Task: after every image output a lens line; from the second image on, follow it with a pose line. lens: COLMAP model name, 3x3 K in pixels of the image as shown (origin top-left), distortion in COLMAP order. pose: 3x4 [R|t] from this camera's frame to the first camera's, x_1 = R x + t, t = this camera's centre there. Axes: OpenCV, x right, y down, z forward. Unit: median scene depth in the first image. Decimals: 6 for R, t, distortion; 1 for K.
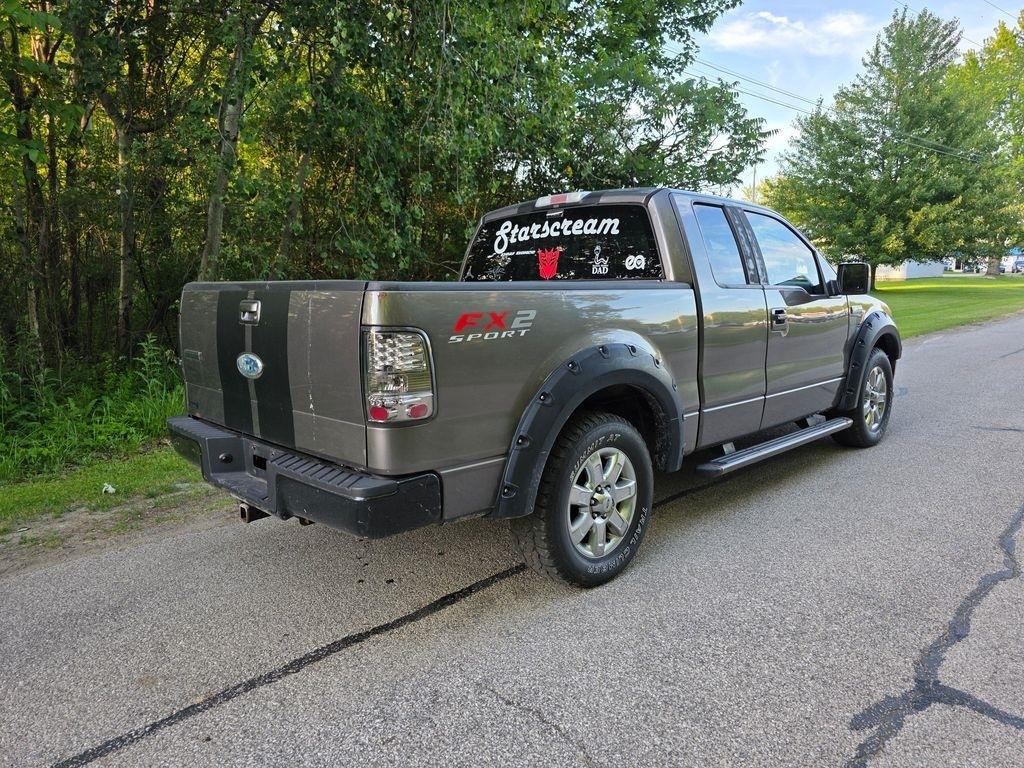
lens RADIAL K [[690.9, 0, 515.4], [0, 690.9, 382.3], [0, 0, 1]] dist [0.056857, -0.045051]
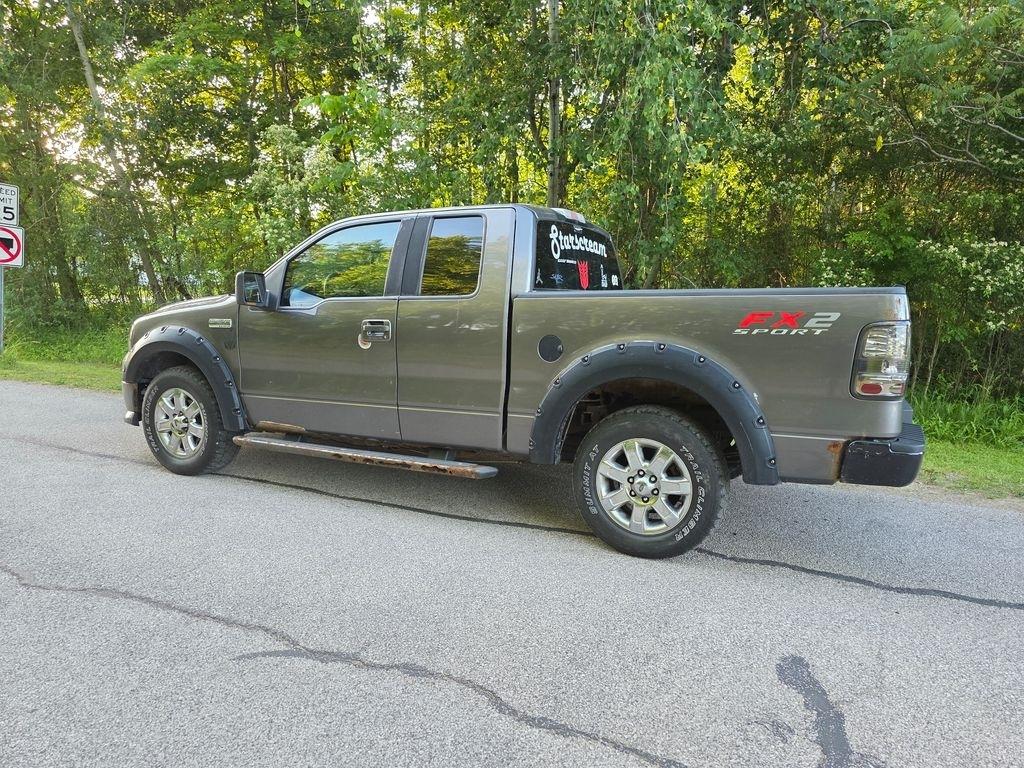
lens RADIAL K [[690.9, 0, 526.2], [0, 690.9, 401.3], [0, 0, 1]] dist [0.056857, -0.045051]
pose [[-0.342514, -0.122995, 0.931427, -1.004395], [0.125821, 0.976458, 0.175209, -0.187884], [-0.931050, 0.177205, -0.318975, 1.534930]]
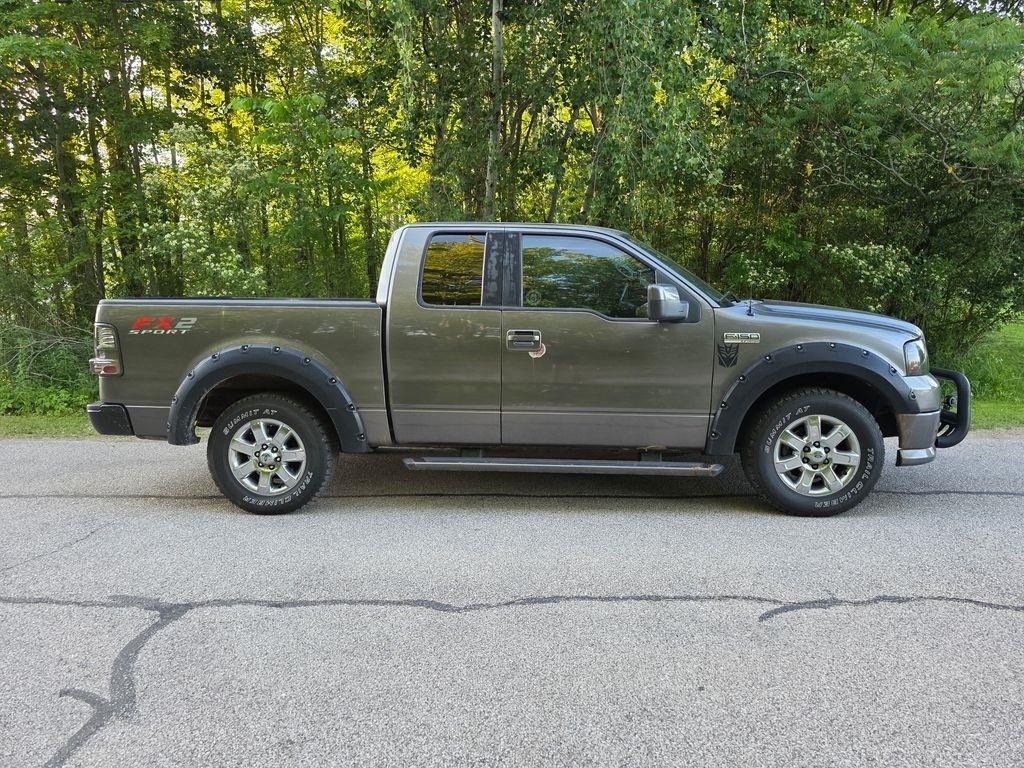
lens RADIAL K [[690.9, 0, 517.6], [0, 690.9, 378.7], [0, 0, 1]] dist [0.056857, -0.045051]
pose [[0.663043, 0.102738, -0.741498, 1.178660], [-0.110256, 0.993137, 0.039014, -0.075820], [0.740417, 0.055887, 0.669820, 0.330456]]
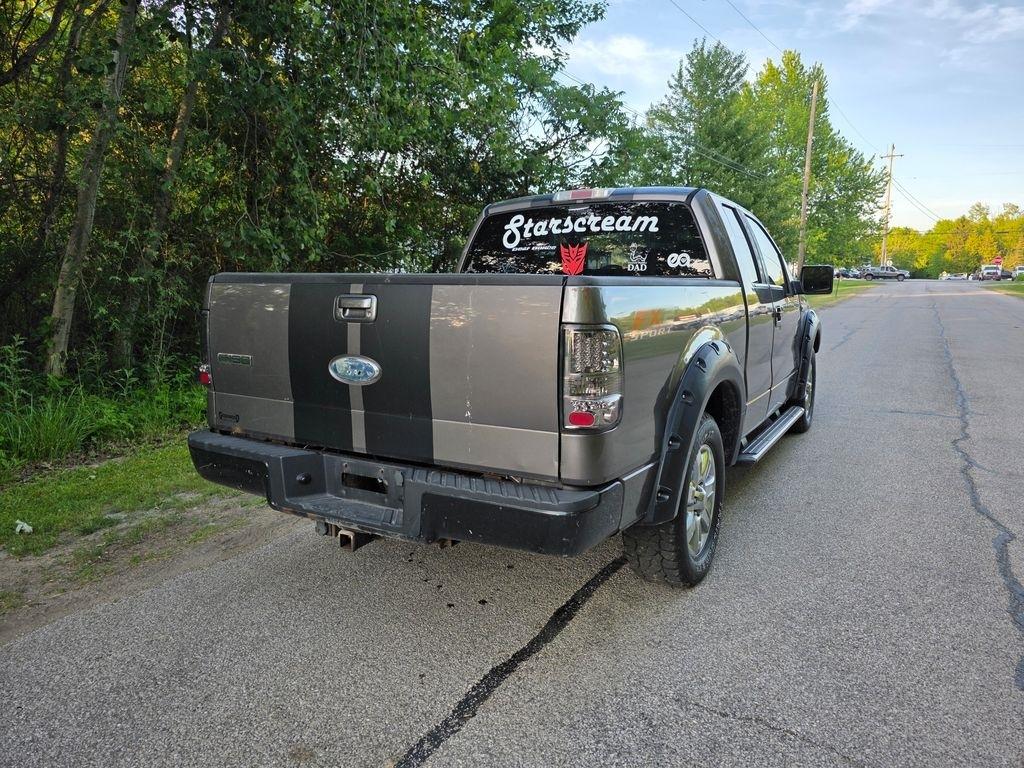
lens RADIAL K [[690.9, 0, 520.5], [0, 690.9, 376.2], [0, 0, 1]] dist [0.056857, -0.045051]
pose [[0.962626, -0.023844, 0.269782, -0.305459], [0.025255, 0.999679, -0.001760, -0.007245], [-0.269653, 0.008507, 0.962920, 0.082394]]
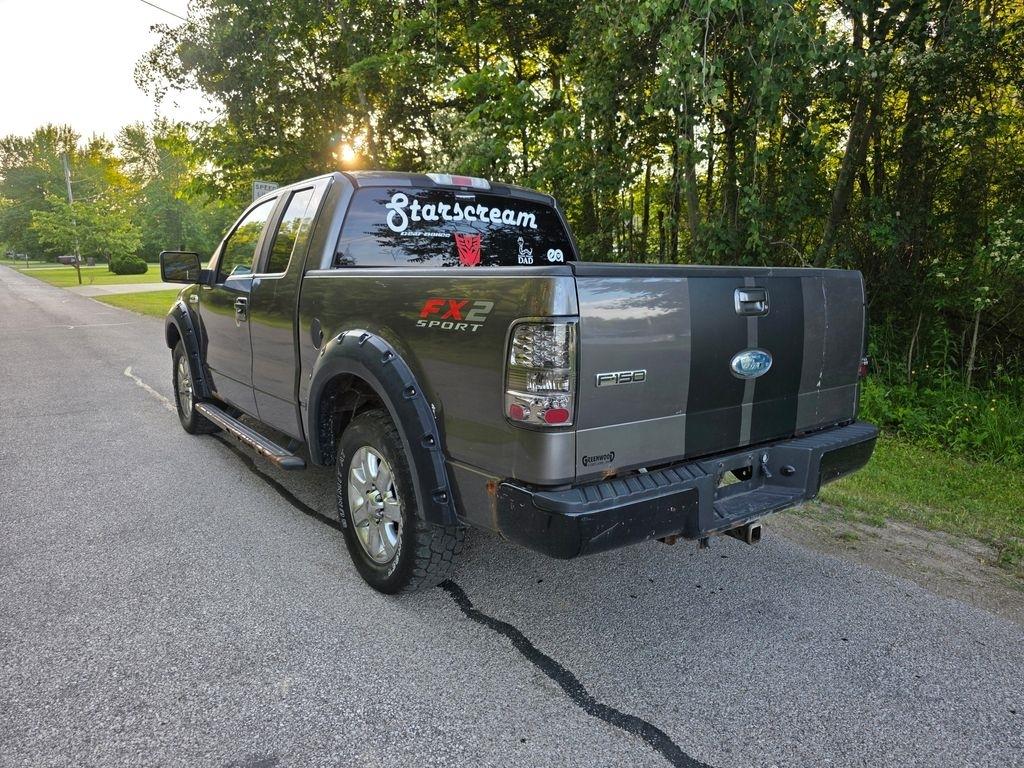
lens RADIAL K [[690.9, 0, 524.1], [0, 690.9, 387.6], [0, 0, 1]] dist [0.056857, -0.045051]
pose [[0.122872, -0.146134, 0.981604, -0.933754], [0.125374, 0.983460, 0.130717, -0.105815], [-0.984471, 0.107006, 0.139161, 0.853448]]
